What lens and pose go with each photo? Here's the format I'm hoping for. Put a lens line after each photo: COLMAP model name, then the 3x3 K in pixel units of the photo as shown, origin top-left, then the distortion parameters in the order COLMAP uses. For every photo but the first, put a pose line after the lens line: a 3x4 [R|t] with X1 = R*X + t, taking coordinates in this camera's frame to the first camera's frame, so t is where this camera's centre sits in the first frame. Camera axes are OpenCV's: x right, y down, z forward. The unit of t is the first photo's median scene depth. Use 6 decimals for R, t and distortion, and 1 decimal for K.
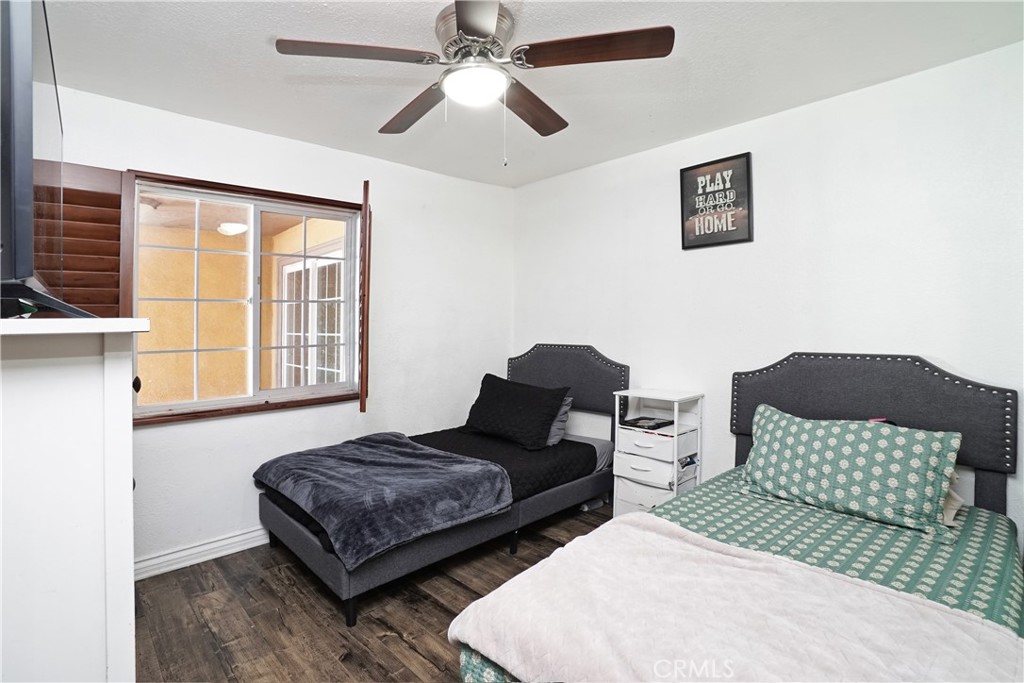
lens RADIAL K [[520.1, 0, 512.0], [0, 520.1, 341.5], [0, 0, 1]] dist [-0.000254, 0.000176]
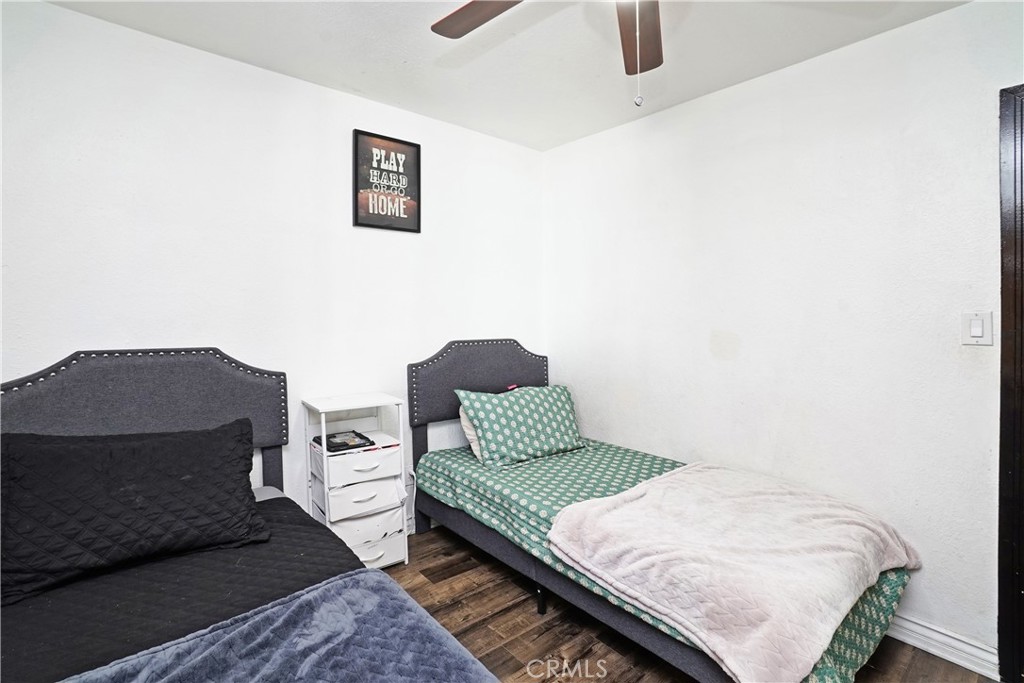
lens RADIAL K [[499.6, 0, 512.0], [0, 499.6, 341.5], [0, 0, 1]] dist [-0.034346, -0.000053]
pose [[0.068860, -0.040512, 0.996803, -0.484372], [0.026998, 0.998885, 0.038732, -0.015226], [-0.997261, 0.024245, 0.069877, 0.732017]]
